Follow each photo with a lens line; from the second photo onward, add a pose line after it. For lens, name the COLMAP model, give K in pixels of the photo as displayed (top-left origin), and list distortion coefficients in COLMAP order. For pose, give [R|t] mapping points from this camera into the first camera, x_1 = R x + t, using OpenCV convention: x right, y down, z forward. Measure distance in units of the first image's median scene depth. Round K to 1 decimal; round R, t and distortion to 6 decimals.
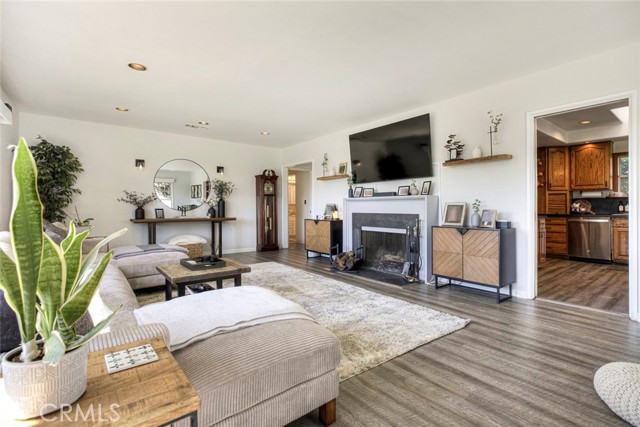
lens RADIAL K [[304.7, 0, 319.5], [0, 304.7, 207.0], [0, 0, 1]] dist [0.003344, 0.000022]
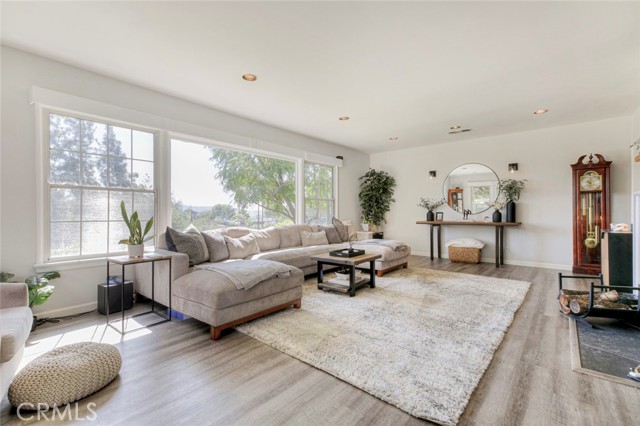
lens RADIAL K [[304.7, 0, 319.5], [0, 304.7, 206.5], [0, 0, 1]] dist [0.003344, 0.000022]
pose [[0.173404, -0.021020, -0.984626, 0.512373], [0.007615, 0.999771, -0.020003, 0.003358], [0.984821, -0.004029, 0.173525, 0.363039]]
